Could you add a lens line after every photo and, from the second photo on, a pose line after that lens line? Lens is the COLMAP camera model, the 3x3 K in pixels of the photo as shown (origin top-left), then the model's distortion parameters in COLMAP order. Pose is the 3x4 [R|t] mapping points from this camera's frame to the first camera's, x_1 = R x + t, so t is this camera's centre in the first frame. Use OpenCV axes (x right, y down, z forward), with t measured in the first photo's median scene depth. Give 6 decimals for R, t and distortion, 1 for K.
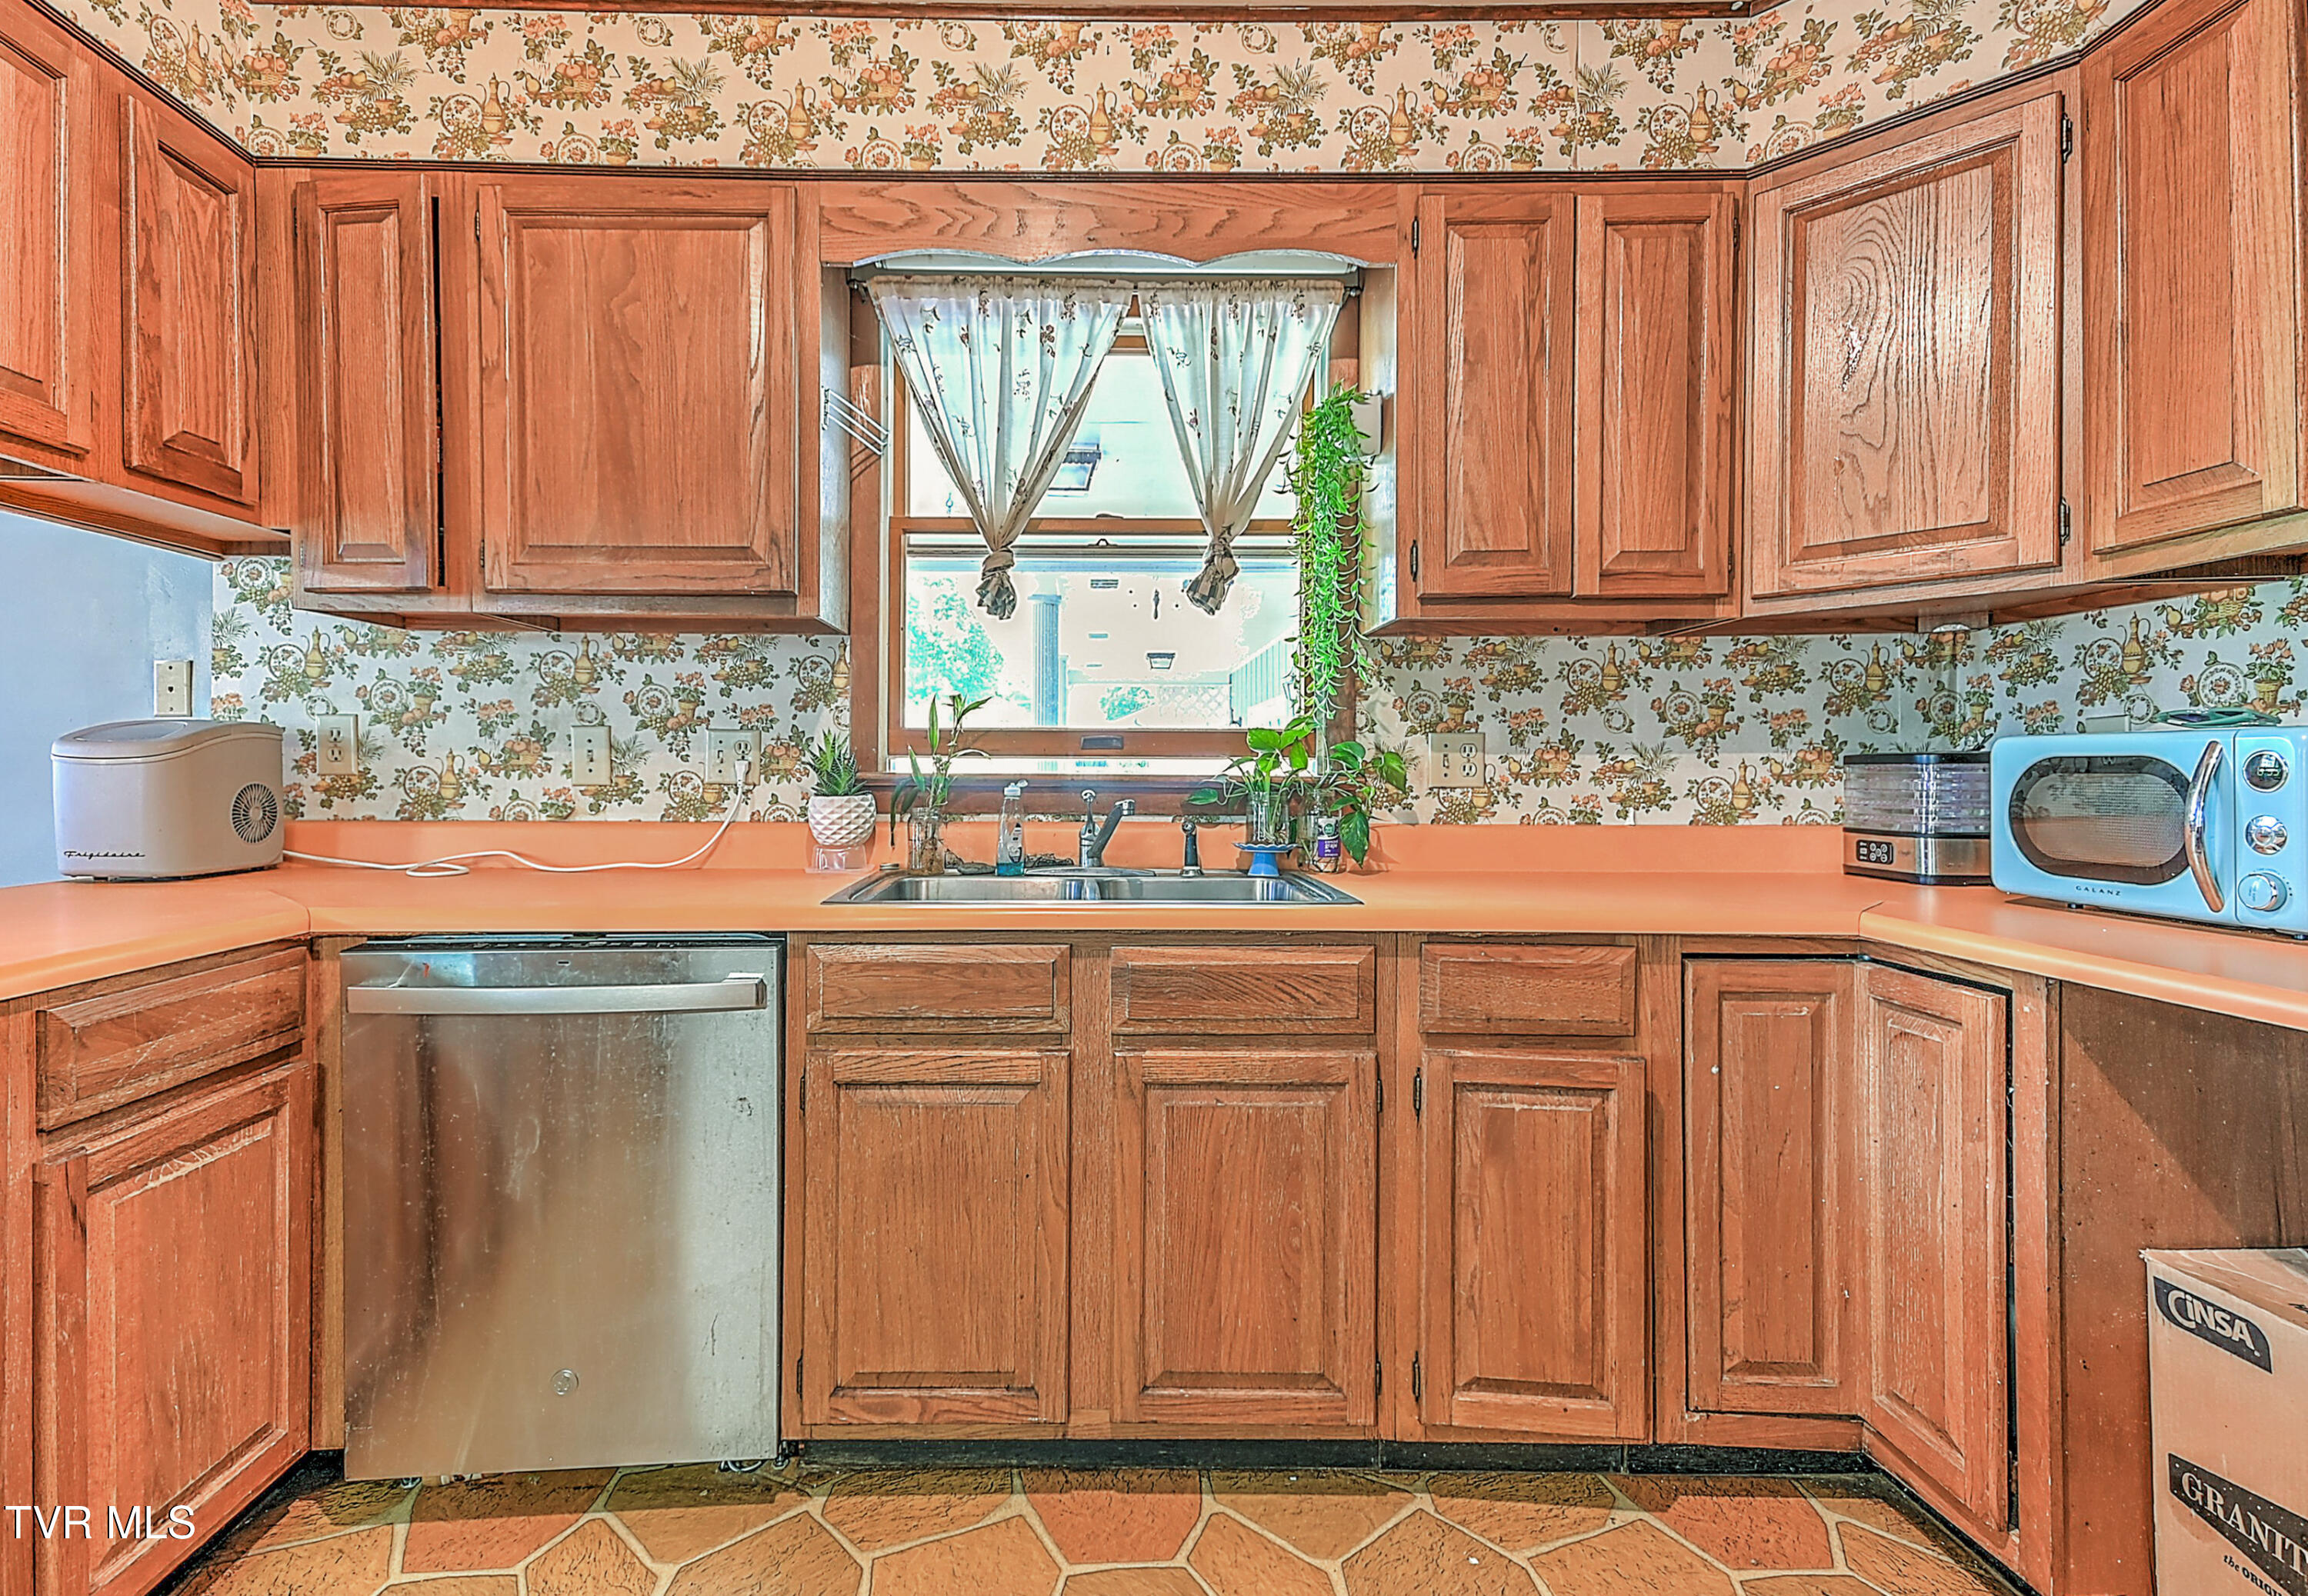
lens RADIAL K [[1111.2, 0, 1089.2], [0, 1111.2, 779.1], [0, 0, 1]] dist [0.033409, -0.002971]
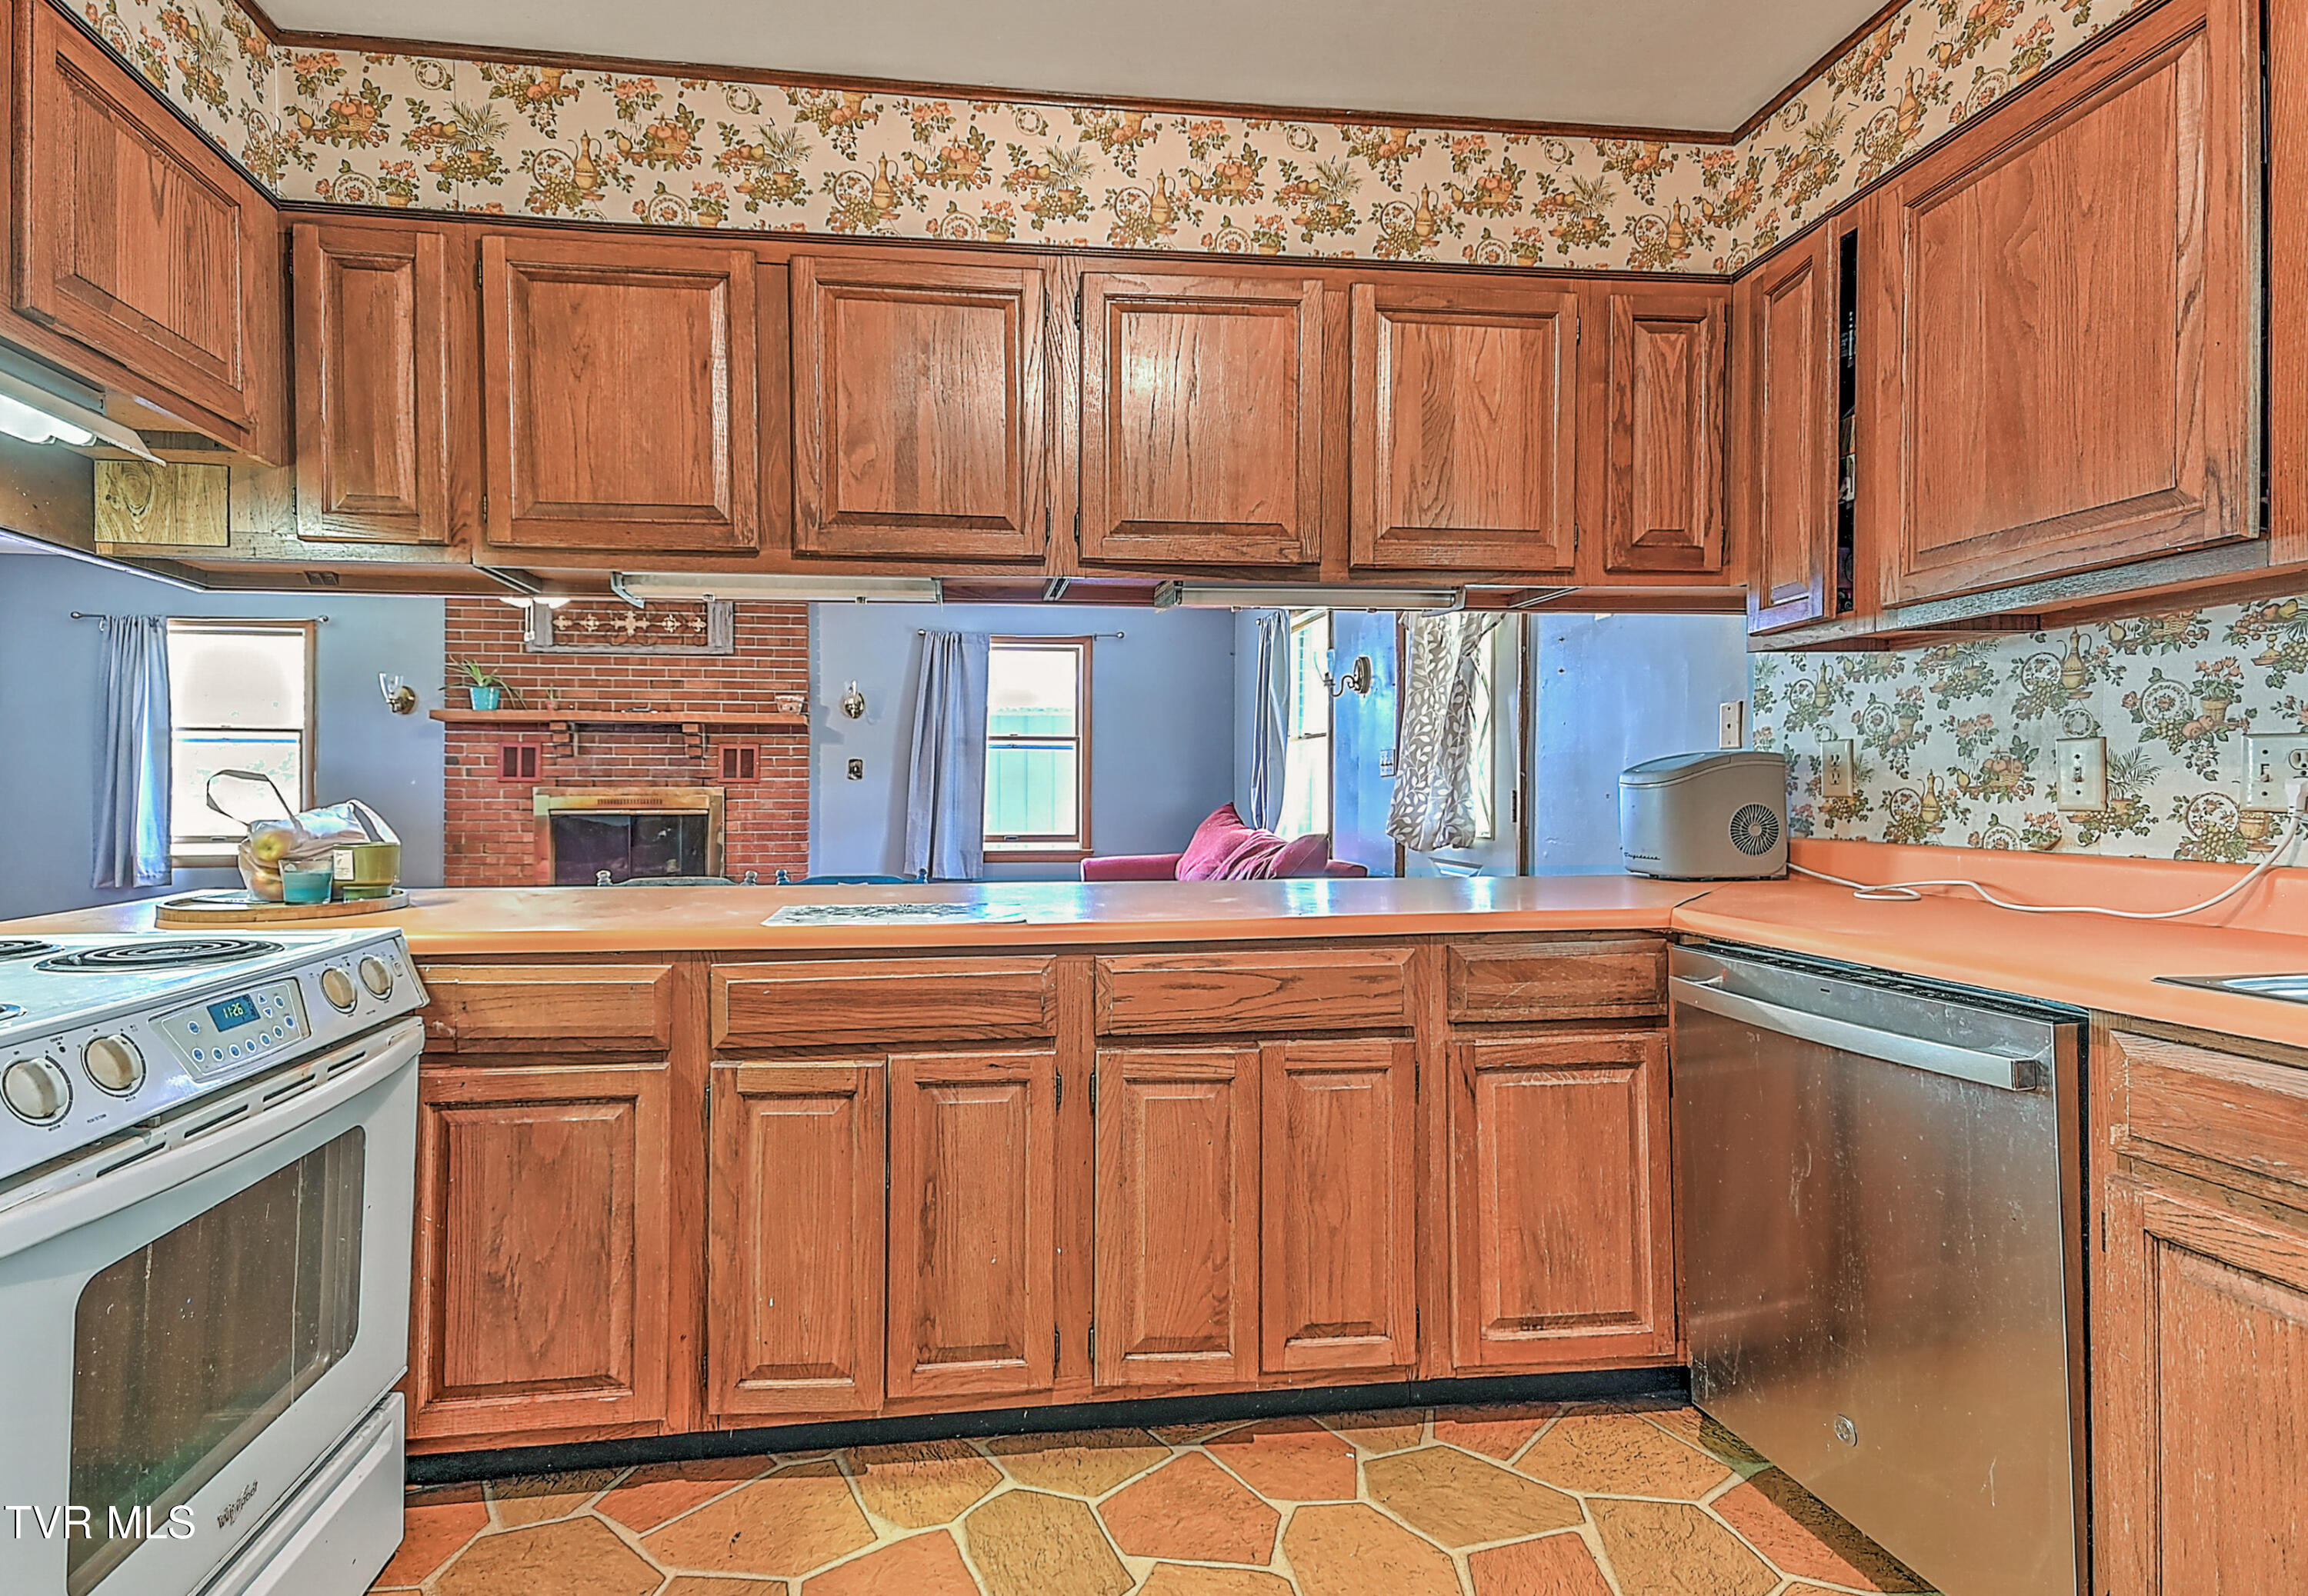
lens RADIAL K [[1111.2, 0, 1097.1], [0, 1111.2, 788.1], [0, 0, 1]] dist [0.033409, -0.002971]
pose [[0.120680, -0.003971, -0.992683, 0.355479], [-0.005476, 0.999974, -0.004666, -0.003552], [0.992676, 0.005999, 0.120656, 0.207953]]
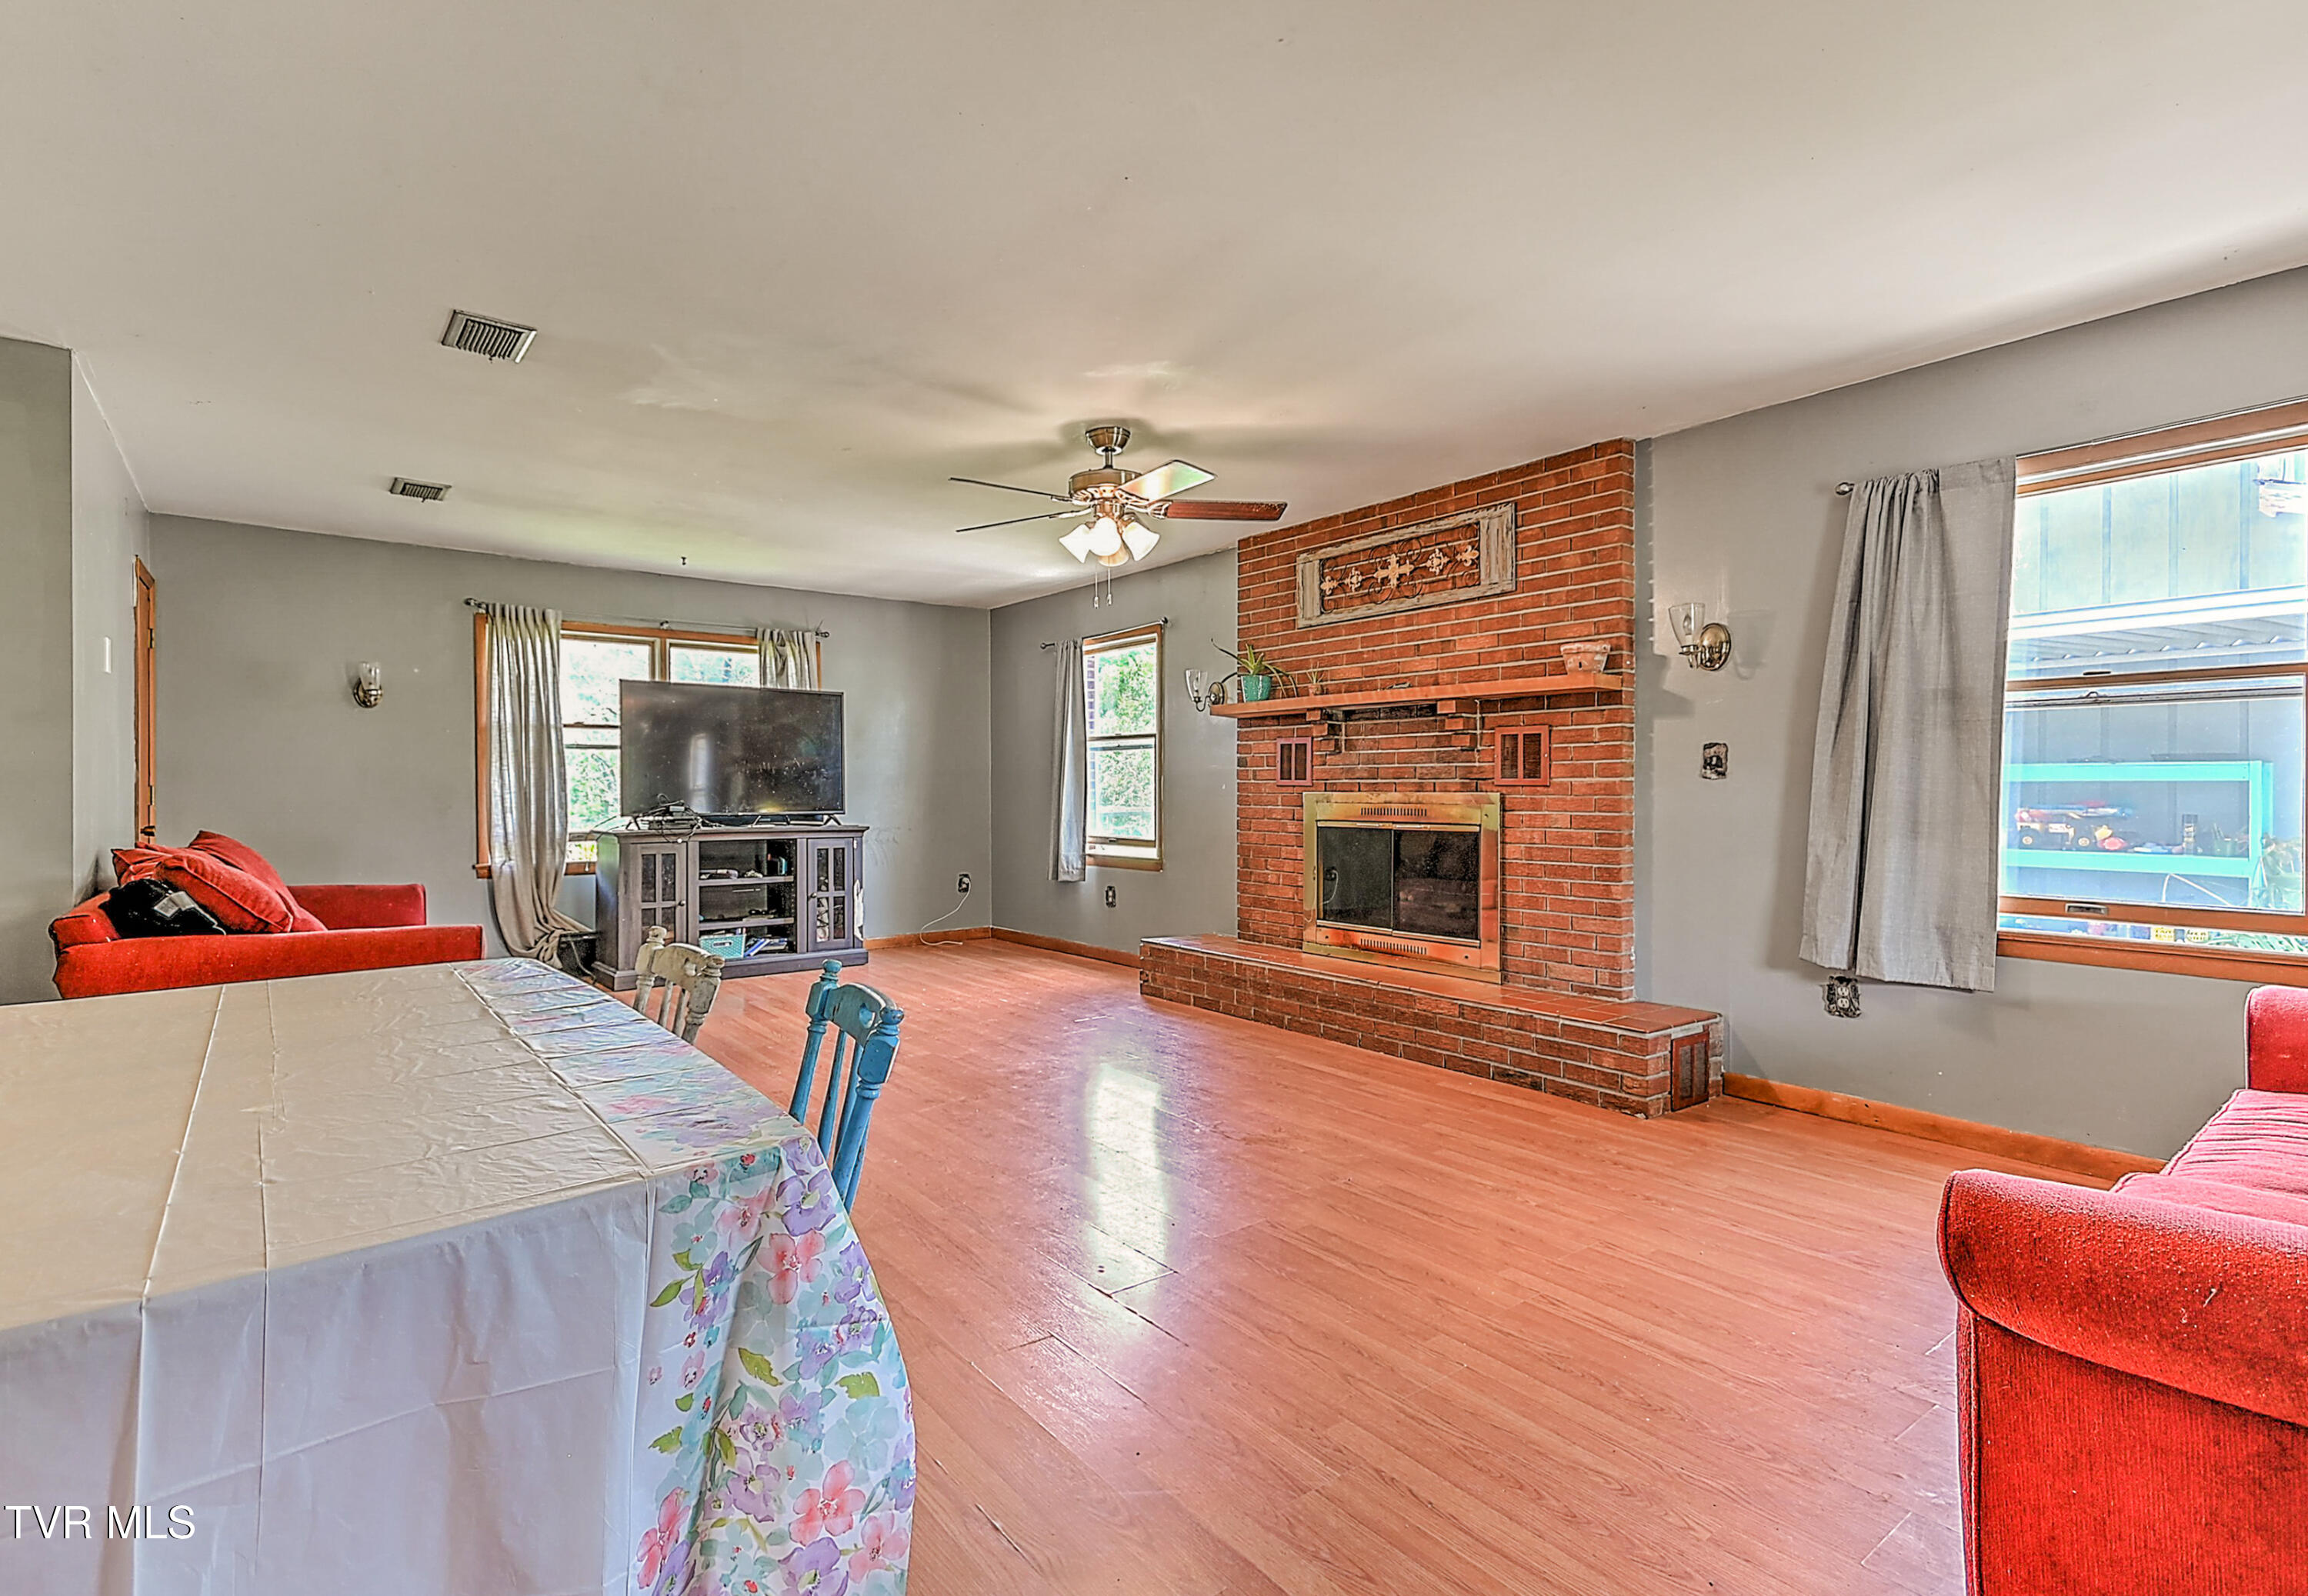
lens RADIAL K [[1111.2, 0, 1106.2], [0, 1111.2, 787.4], [0, 0, 1]] dist [0.033409, -0.002971]
pose [[-0.811046, -0.004519, -0.584966, -1.215643], [-0.005616, 0.999984, 0.000062, -0.022366], [0.584956, 0.003336, -0.811058, 0.875387]]
